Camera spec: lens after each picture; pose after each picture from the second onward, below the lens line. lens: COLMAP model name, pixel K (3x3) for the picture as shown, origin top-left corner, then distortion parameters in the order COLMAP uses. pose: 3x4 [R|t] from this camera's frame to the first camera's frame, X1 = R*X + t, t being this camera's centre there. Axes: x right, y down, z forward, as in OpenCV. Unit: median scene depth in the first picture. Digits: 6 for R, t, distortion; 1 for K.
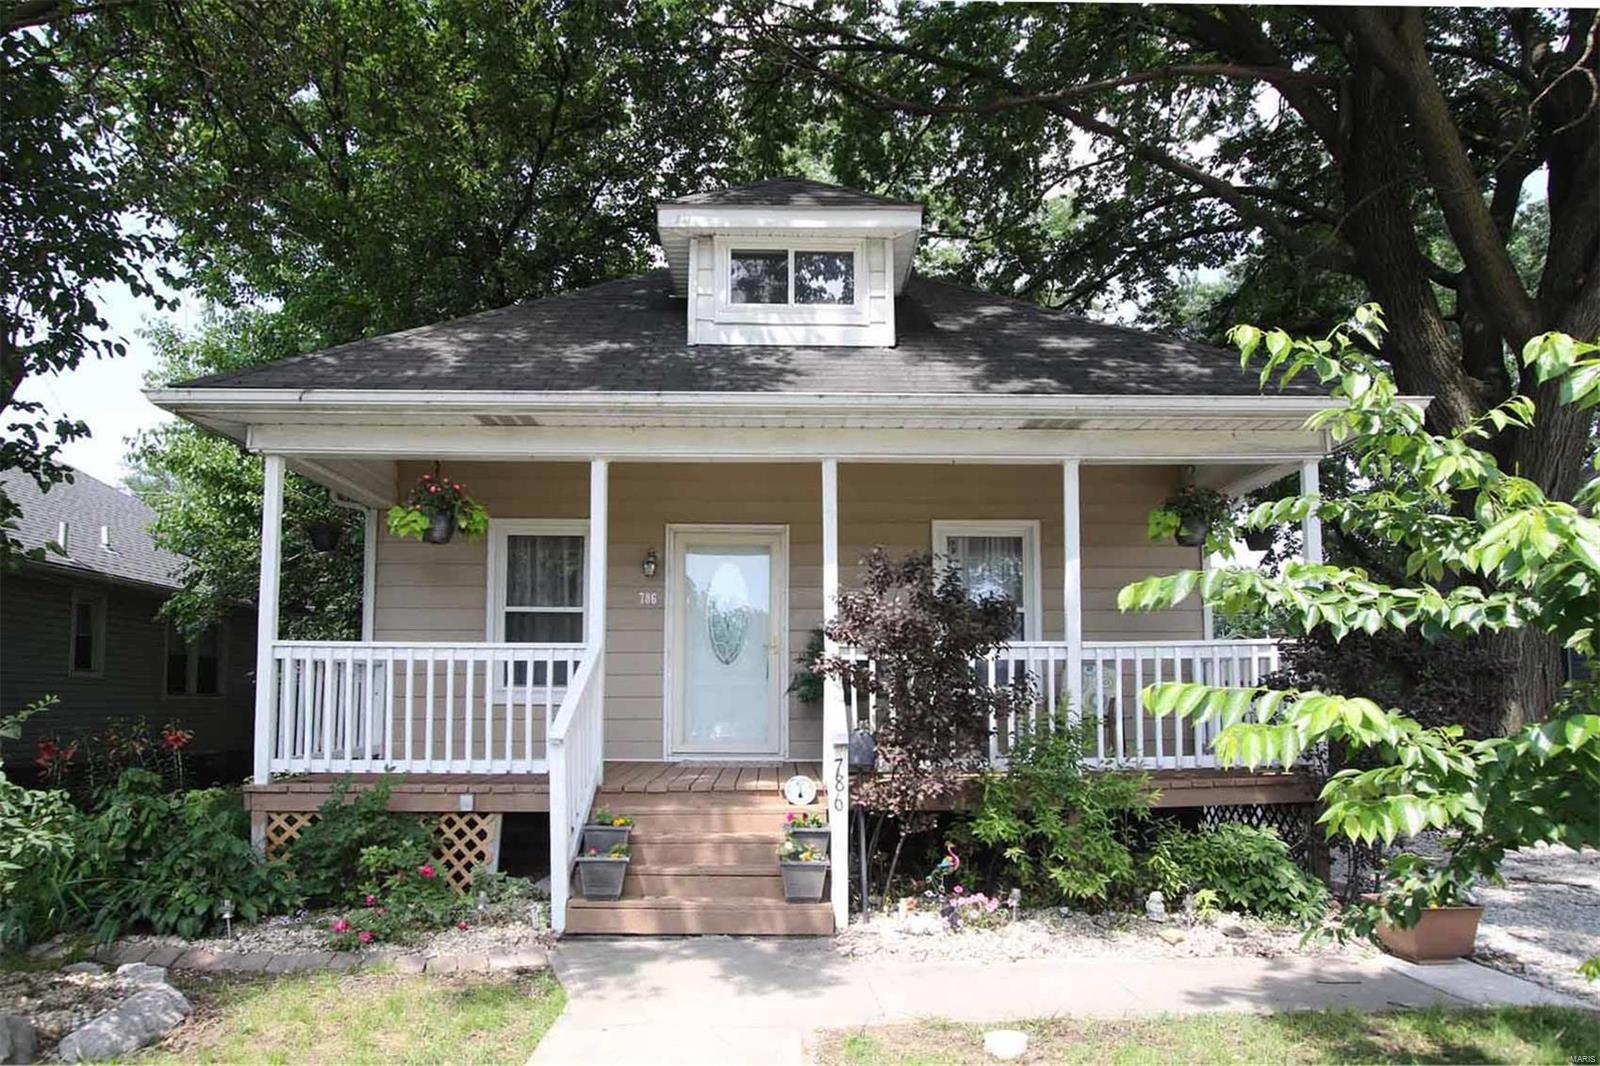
lens RADIAL K [[1031.6, 0, 712.6], [0, 1031.6, 607.1], [0, 0, 1]] dist [-0.003302, -0.000222]
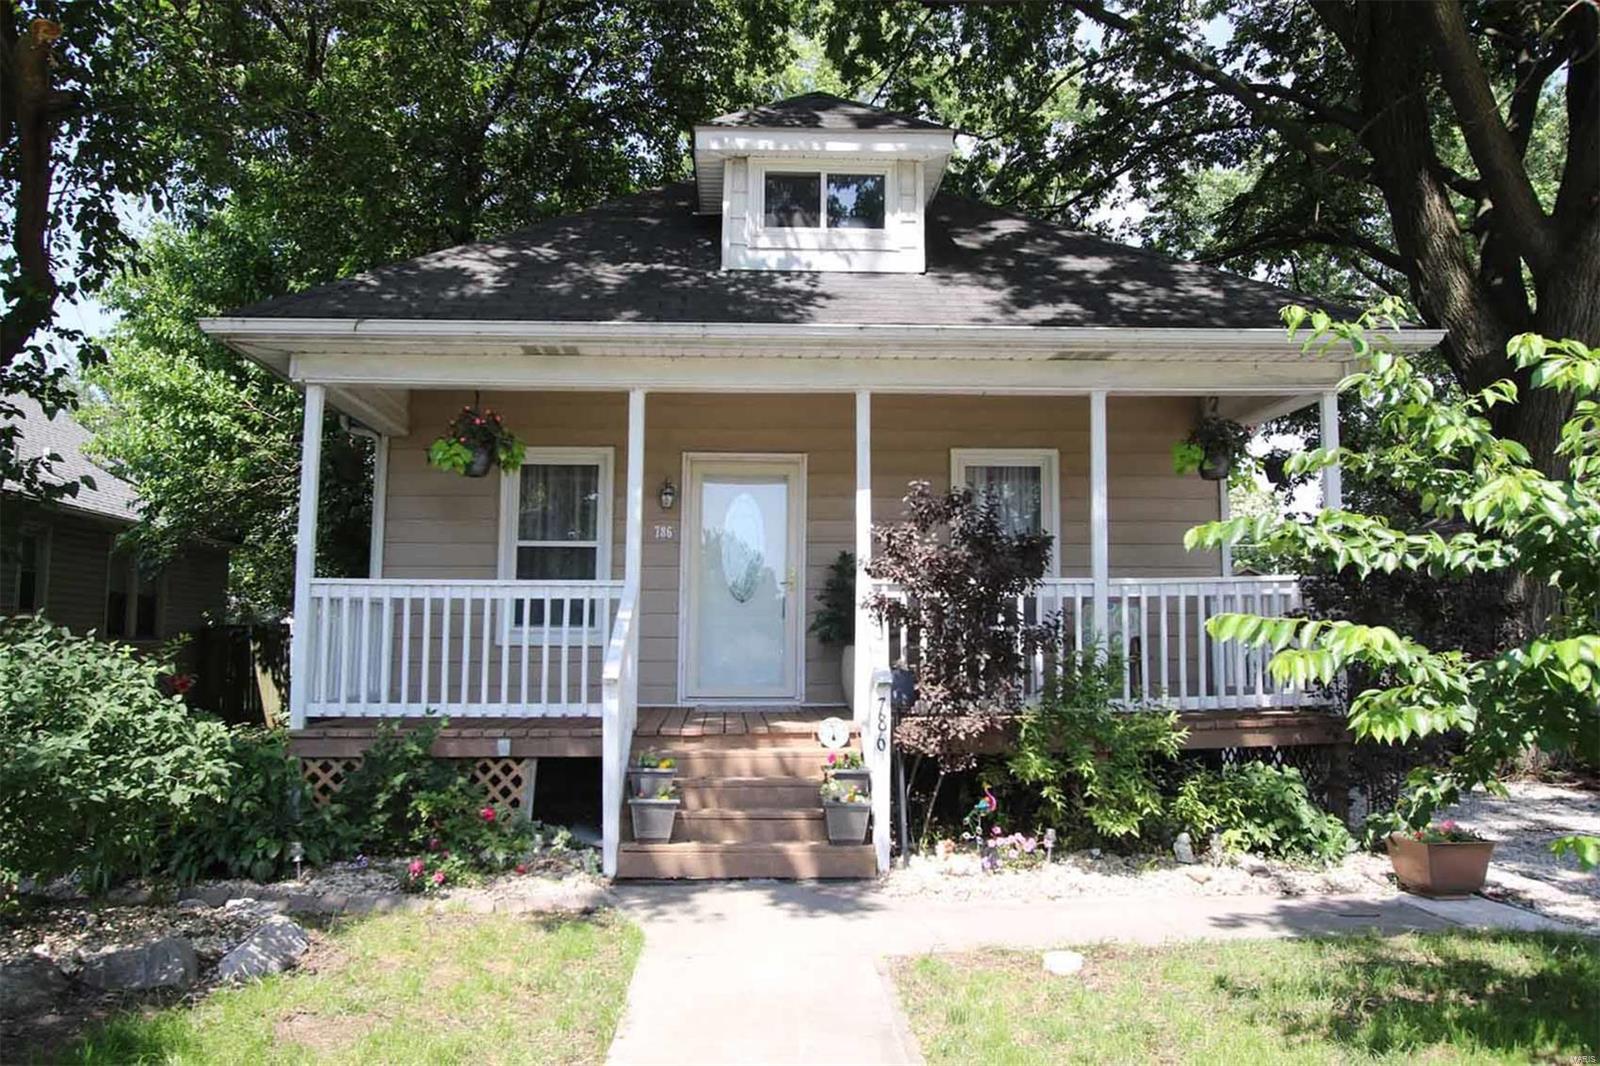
lens RADIAL K [[1203.4, 0, 800.0], [0, 1203.4, 533.0], [0, 0, 1]] dist [-0.000082, -0.001387]
pose [[0.993529, 0.003260, 0.113532, -0.076025], [-0.002872, 0.999989, -0.003576, -0.005184], [-0.113543, 0.003227, 0.993528, -0.117107]]
